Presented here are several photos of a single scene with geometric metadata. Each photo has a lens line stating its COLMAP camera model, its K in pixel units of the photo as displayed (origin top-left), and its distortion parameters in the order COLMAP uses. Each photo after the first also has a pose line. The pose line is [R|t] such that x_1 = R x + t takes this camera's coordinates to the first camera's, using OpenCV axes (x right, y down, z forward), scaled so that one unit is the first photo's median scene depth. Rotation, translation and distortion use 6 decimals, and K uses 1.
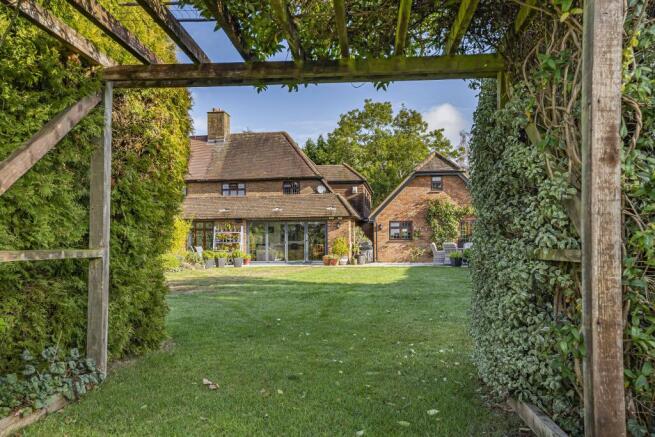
lens RADIAL K [[538.0, 0, 328.1], [0, 538.0, 216.9], [0, 0, 1]] dist [0.012438, 0.004051]
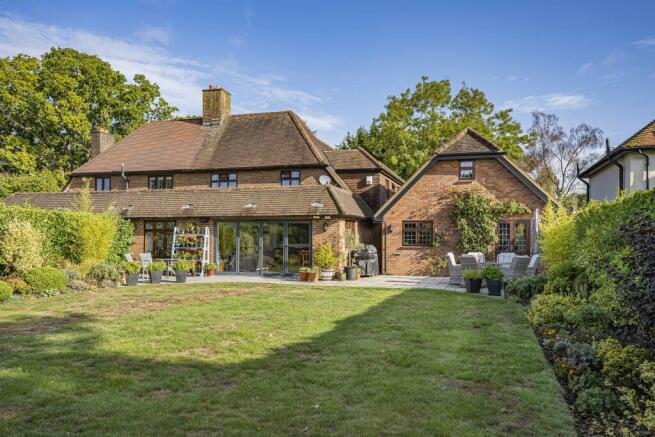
lens RADIAL K [[538.0, 0, 326.5], [0, 538.0, 221.8], [0, 0, 1]] dist [0.012438, 0.004051]
pose [[0.988280, 0.004473, -0.152588, 0.113442], [-0.001443, 0.999800, 0.019961, -0.005399], [0.152647, -0.019507, 0.988088, 0.218973]]
